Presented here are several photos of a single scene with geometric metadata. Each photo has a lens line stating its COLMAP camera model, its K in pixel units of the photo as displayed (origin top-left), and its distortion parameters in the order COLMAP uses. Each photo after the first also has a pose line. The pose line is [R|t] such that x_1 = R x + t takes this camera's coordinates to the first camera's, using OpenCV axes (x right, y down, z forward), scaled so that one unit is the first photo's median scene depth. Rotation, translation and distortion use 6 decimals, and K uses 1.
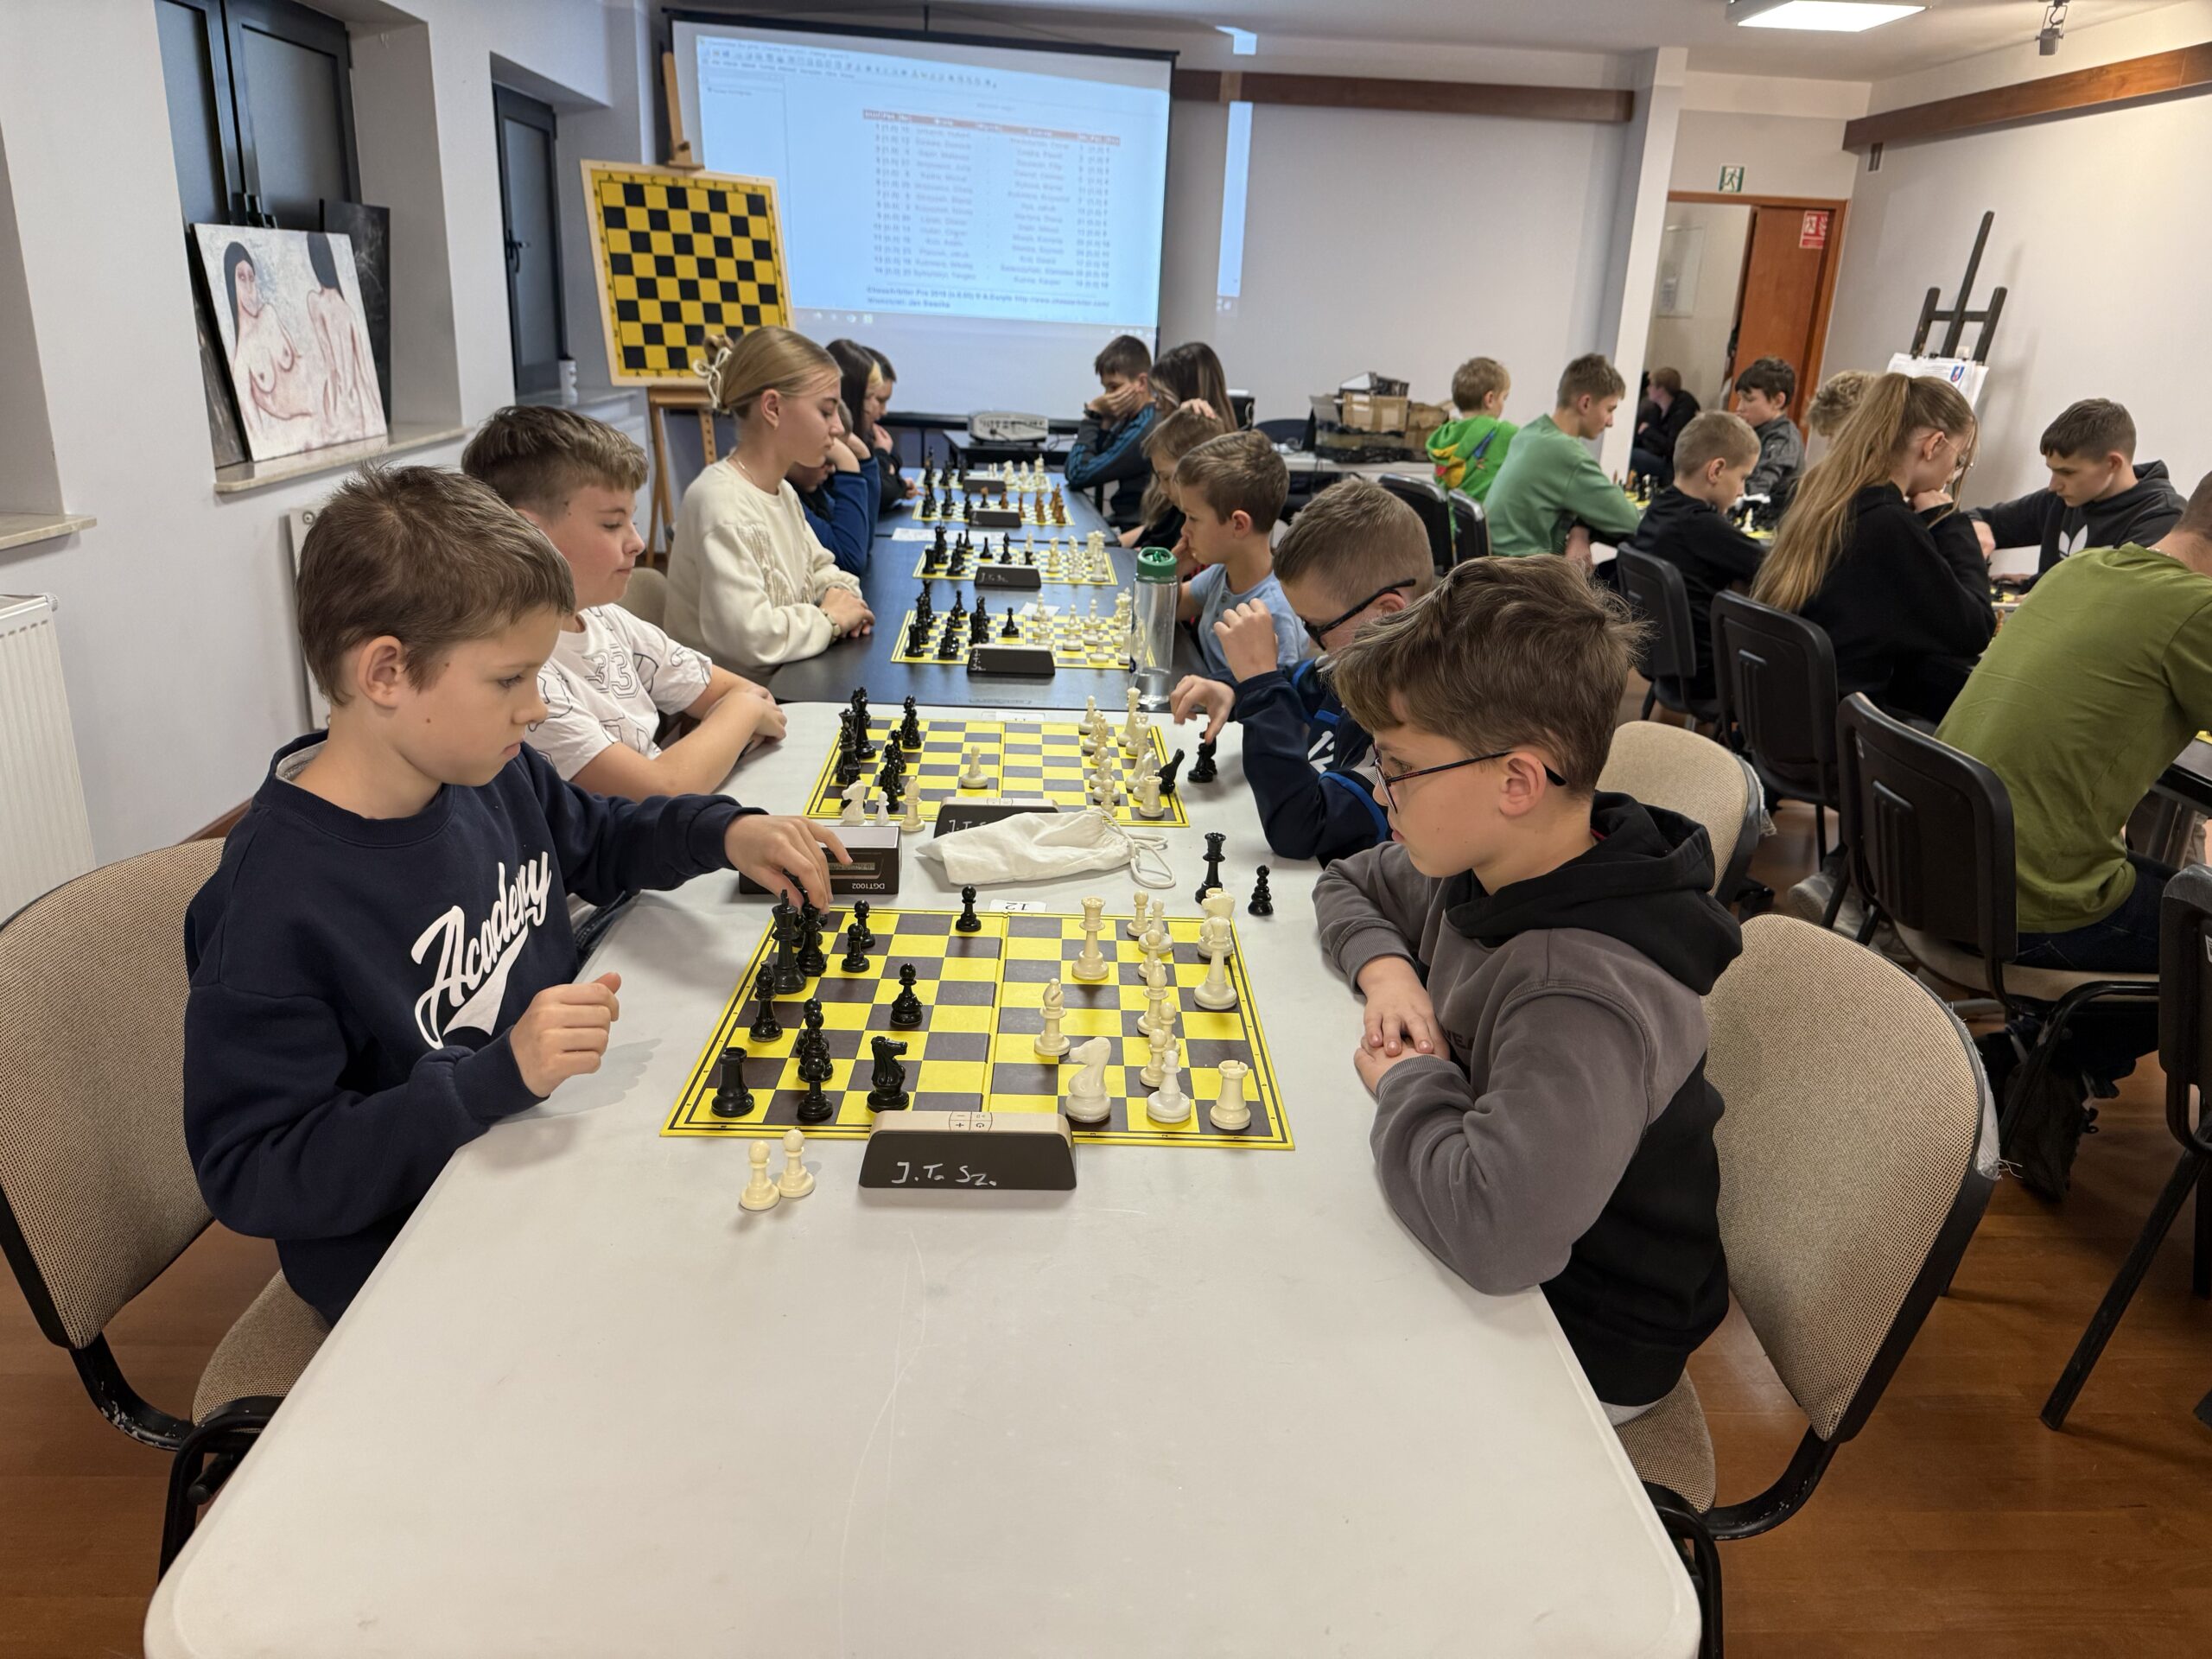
lens RADIAL K [[1568.7, 0, 1106.0], [0, 1568.7, 829.5], [0, 0, 1]] dist [0.052723, -0.089792]
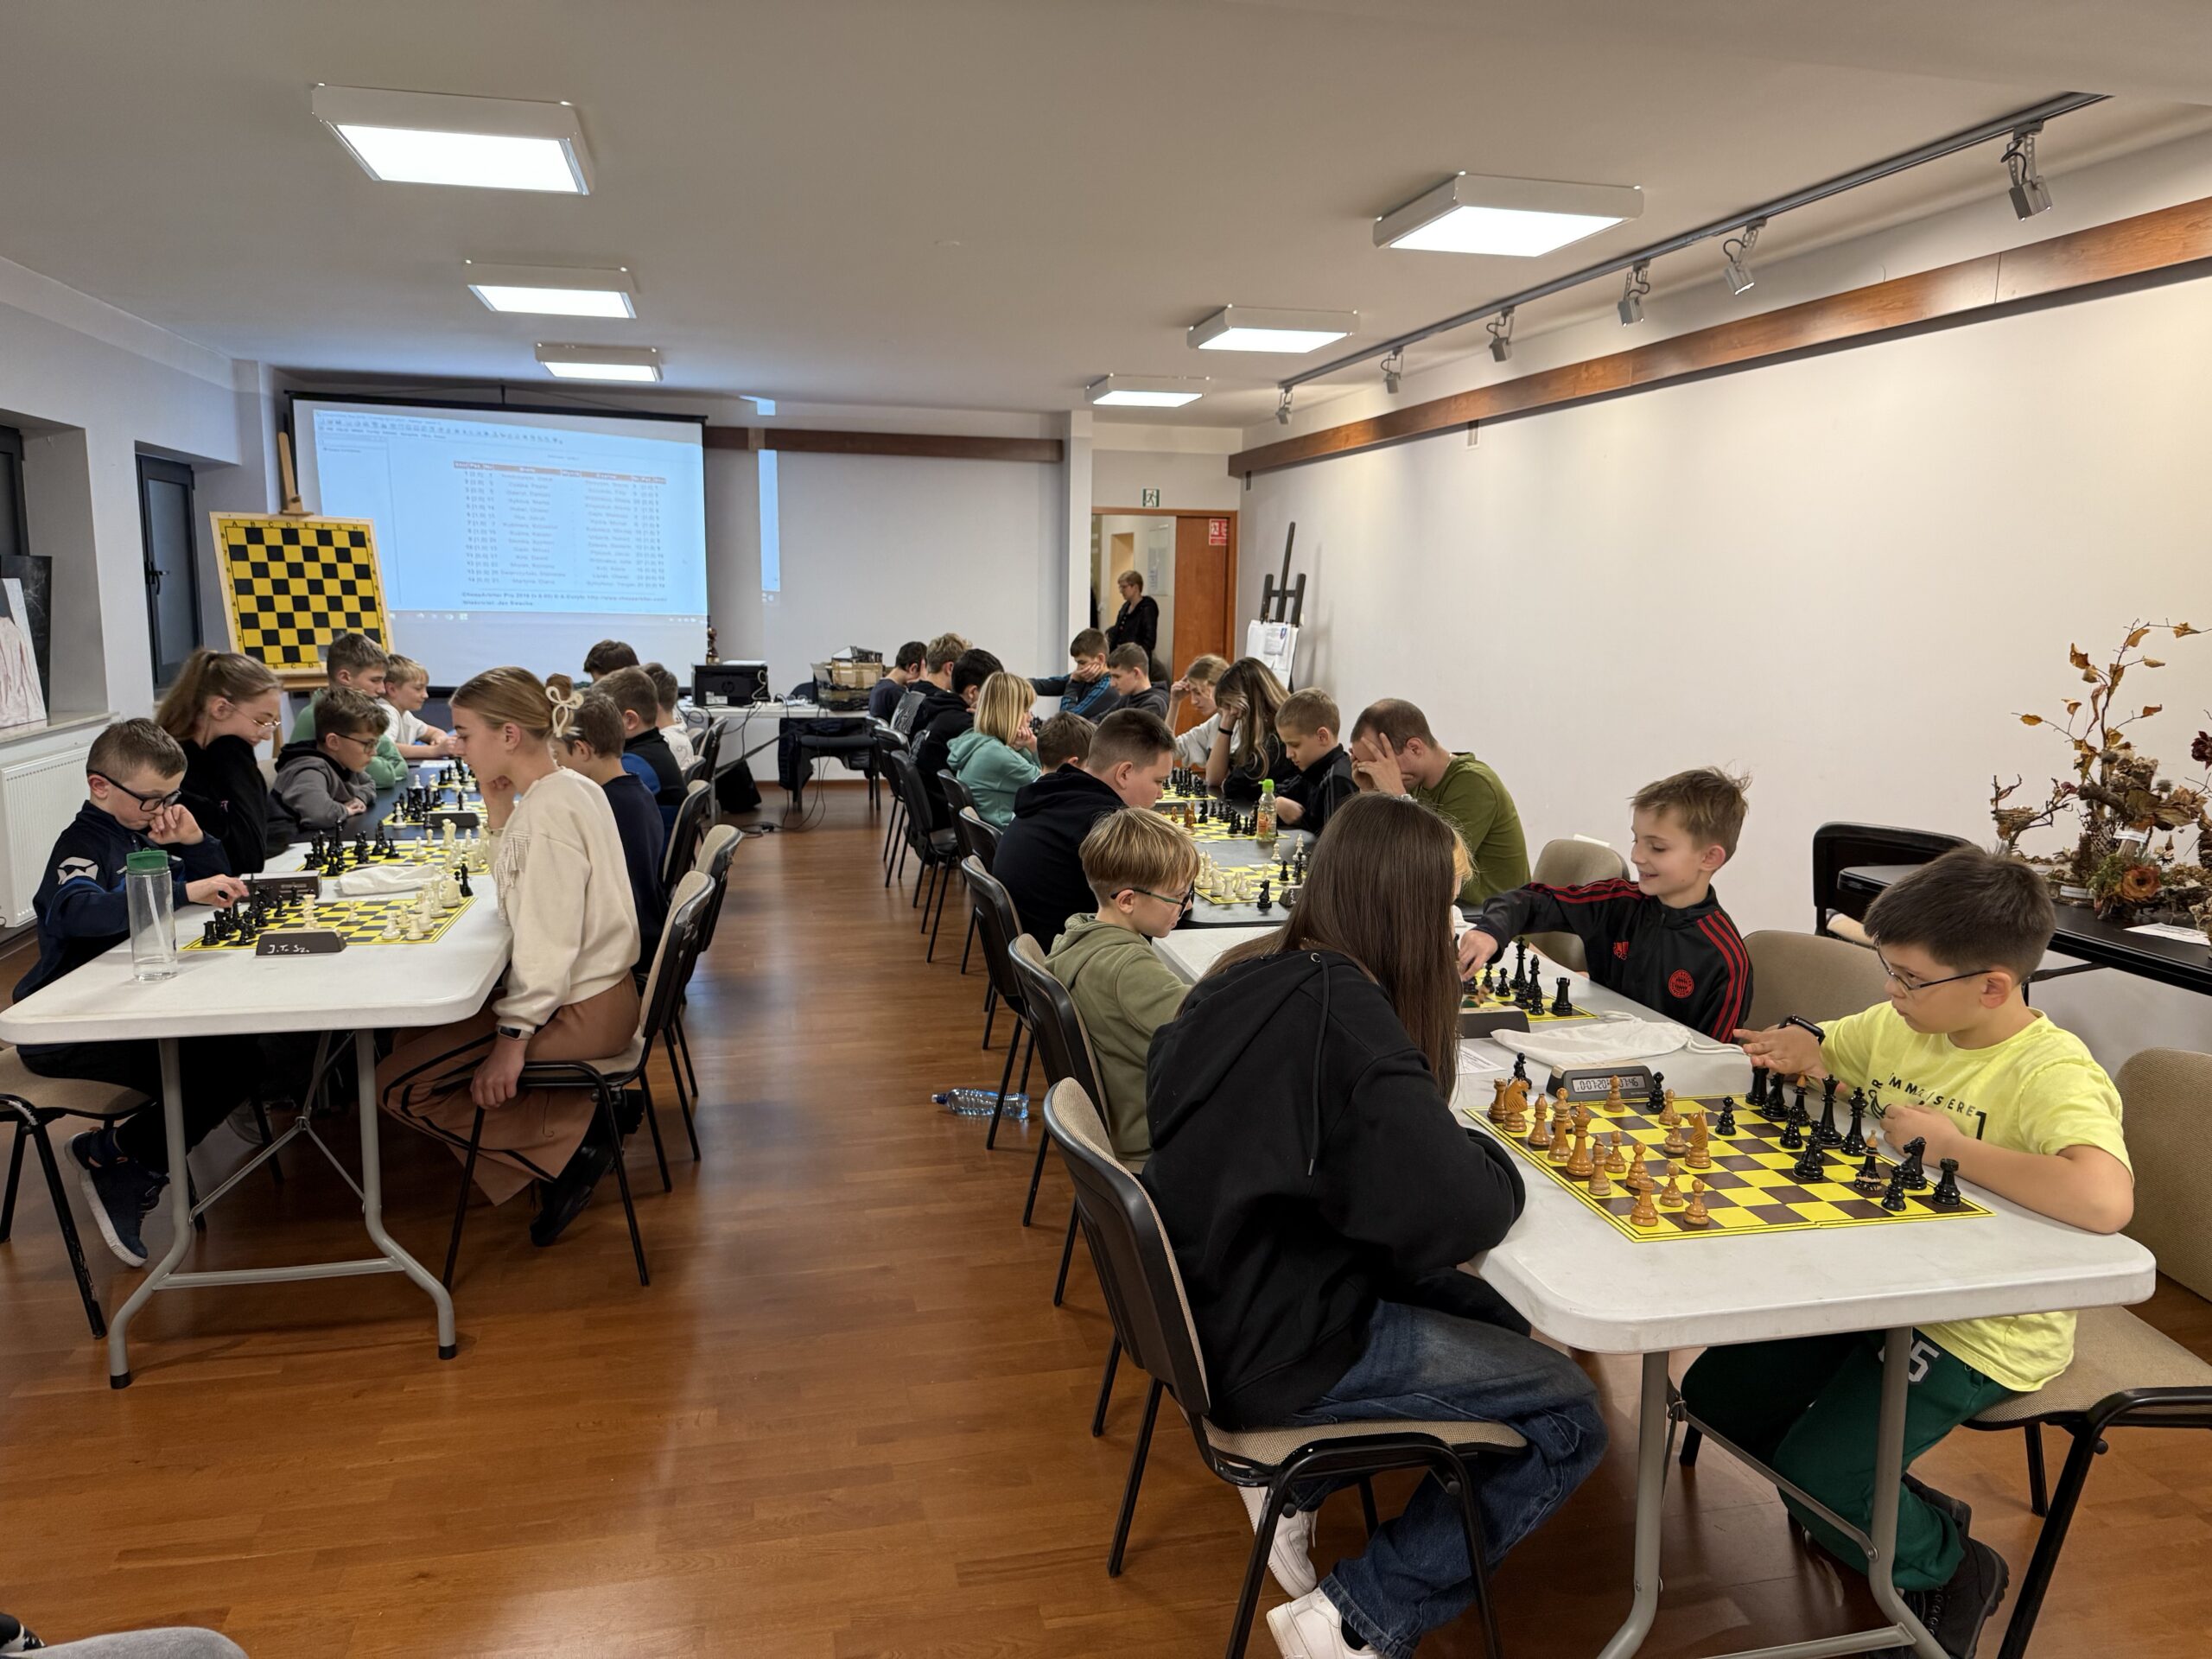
lens RADIAL K [[1561.6, 0, 1146.8], [0, 1561.6, 842.1], [0, 0, 1]] dist [-0.005692, -0.022056]
pose [[0.977166, -0.058366, 0.204303, 0.129969], [0.088745, 0.985758, -0.142847, 0.087627], [-0.193056, 0.157716, 0.968429, -0.311235]]
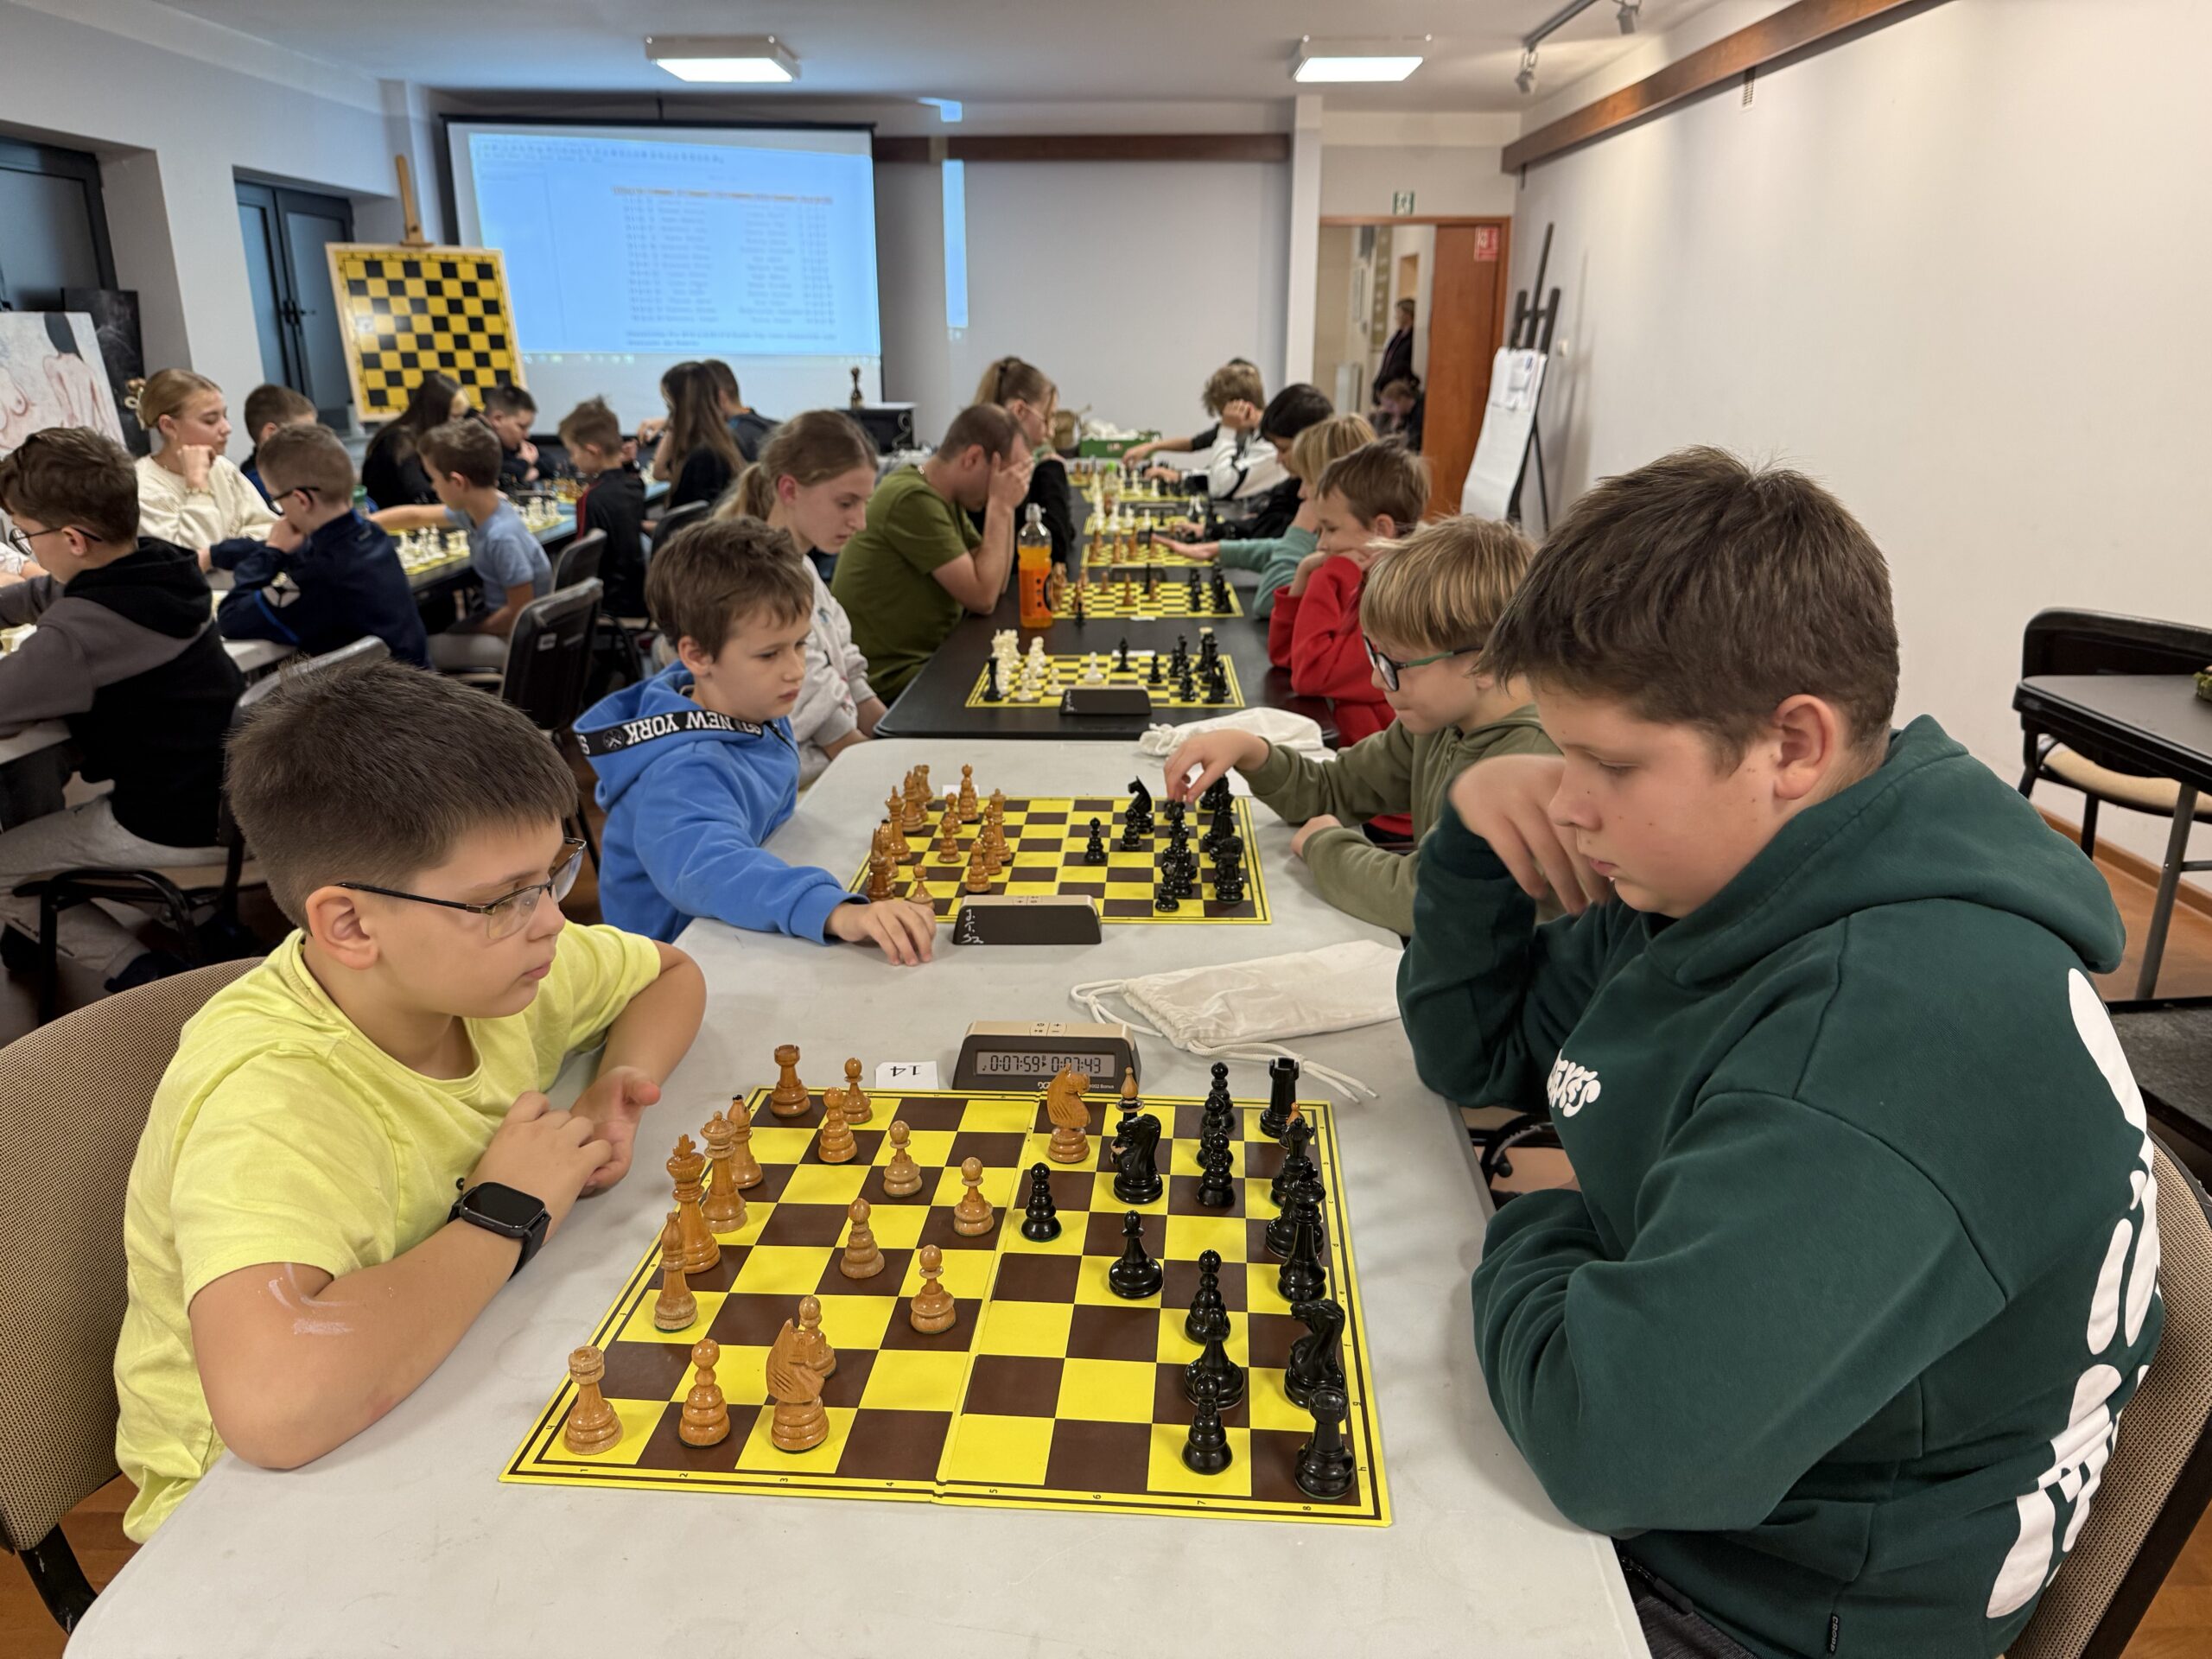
lens RADIAL K [[1592.5, 0, 1106.0], [0, 1592.5, 829.5], [0, 0, 1]] dist [0.004965, -0.005650]
pose [[0.997752, -0.028171, -0.060802, 0.303530], [0.026787, 0.999366, -0.023448, 0.076912], [0.061424, 0.021767, 0.997874, -0.189198]]
